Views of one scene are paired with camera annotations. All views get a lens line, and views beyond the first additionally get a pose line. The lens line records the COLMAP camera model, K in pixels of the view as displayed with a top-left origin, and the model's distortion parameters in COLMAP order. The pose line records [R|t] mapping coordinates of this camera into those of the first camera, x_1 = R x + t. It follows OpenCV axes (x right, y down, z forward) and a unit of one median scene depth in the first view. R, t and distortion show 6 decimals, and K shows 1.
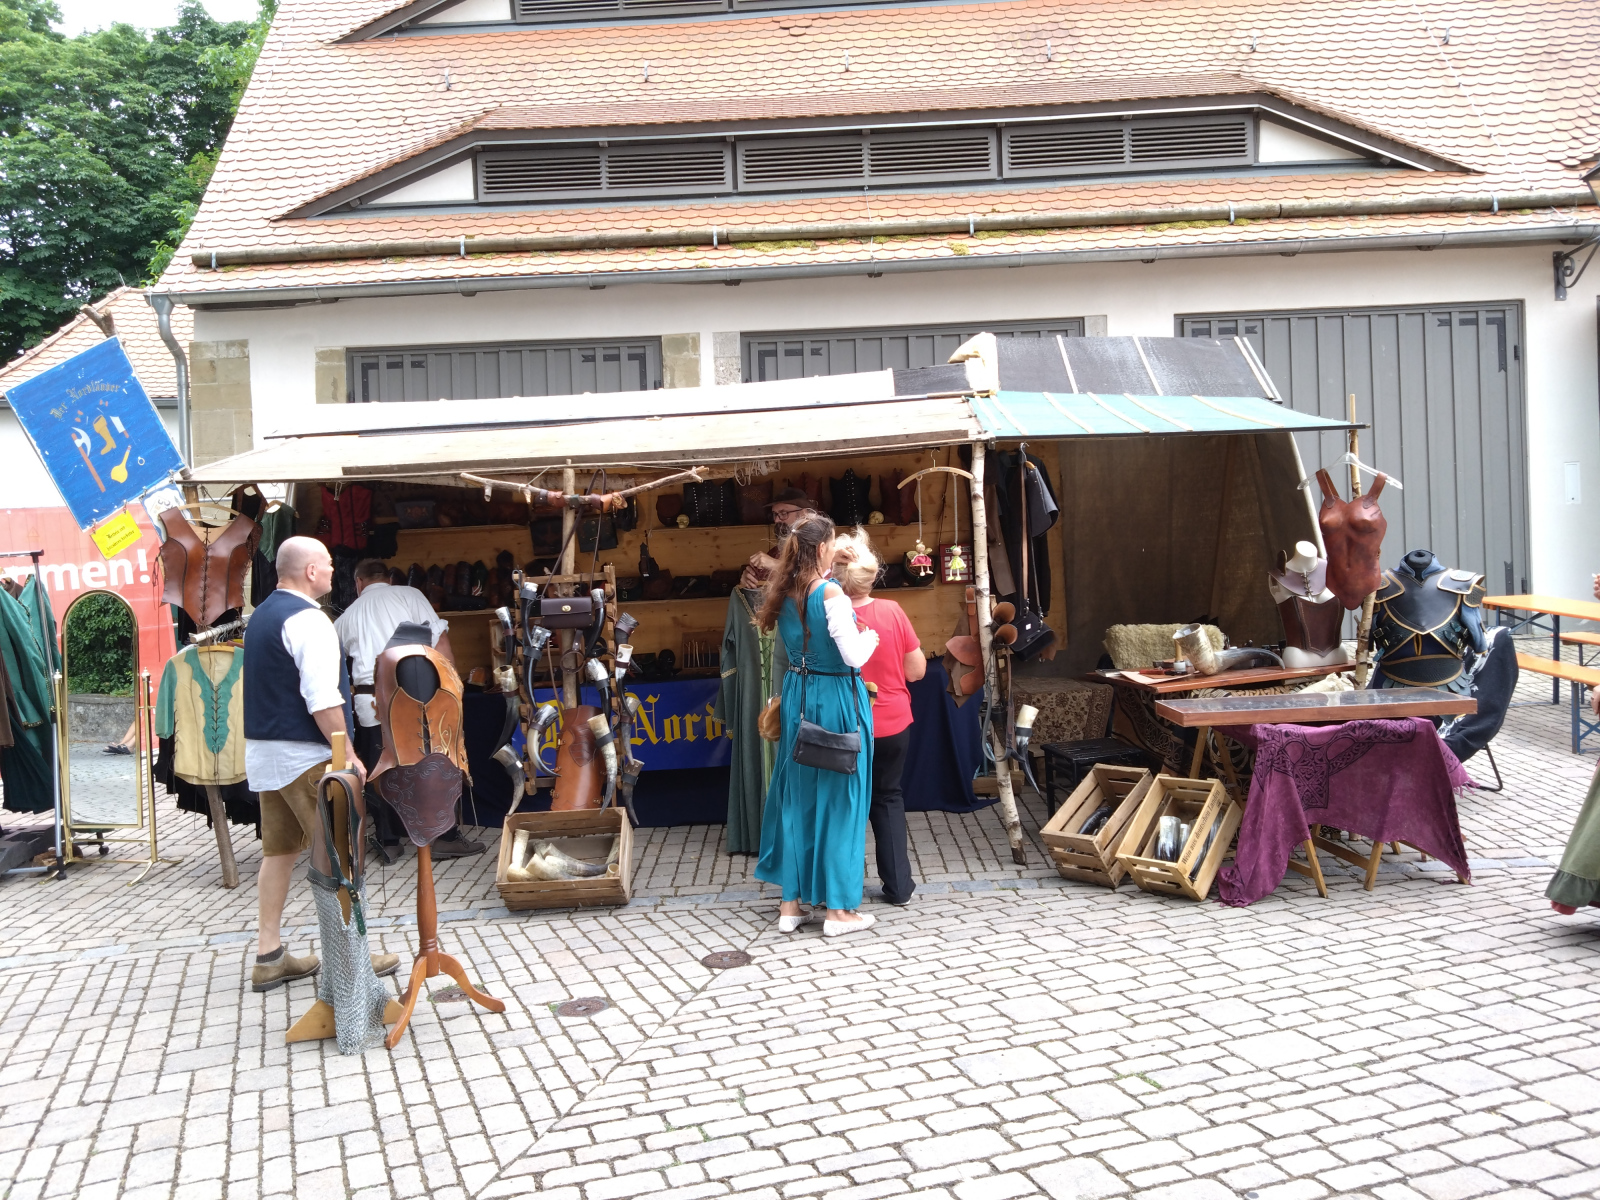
lens RADIAL K [[1245.0, 0, 798.1], [0, 1245.0, 588.4], [0, 0, 1]] dist [0.023437, -0.030408]
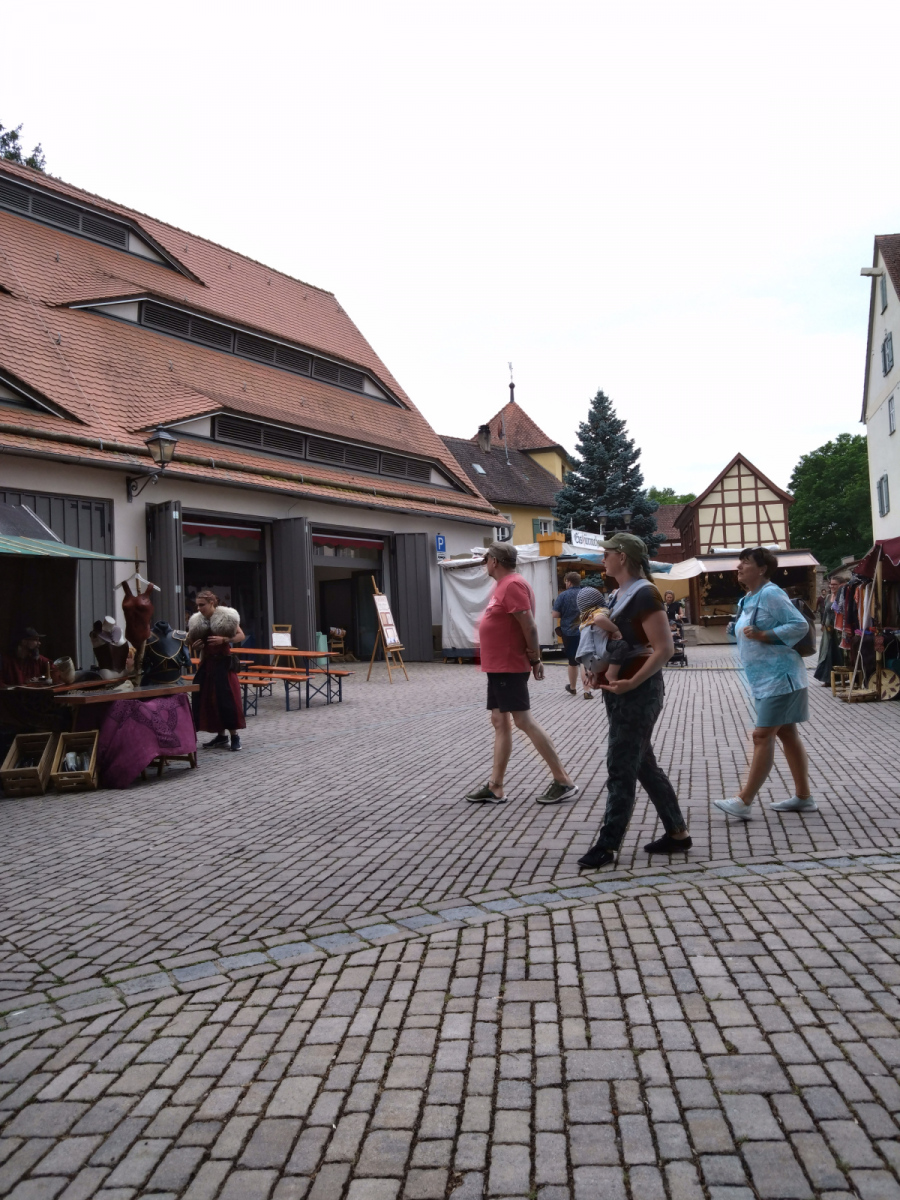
lens RADIAL K [[933.7, 0, 449.7], [0, 933.7, 590.3], [0, 0, 1]] dist [0.023437, -0.030408]
pose [[0.544562, 0.056226, 0.836834, -0.292365], [0.032007, 0.995630, -0.087724, 0.037142], [-0.838110, 0.074556, 0.540383, -0.143097]]
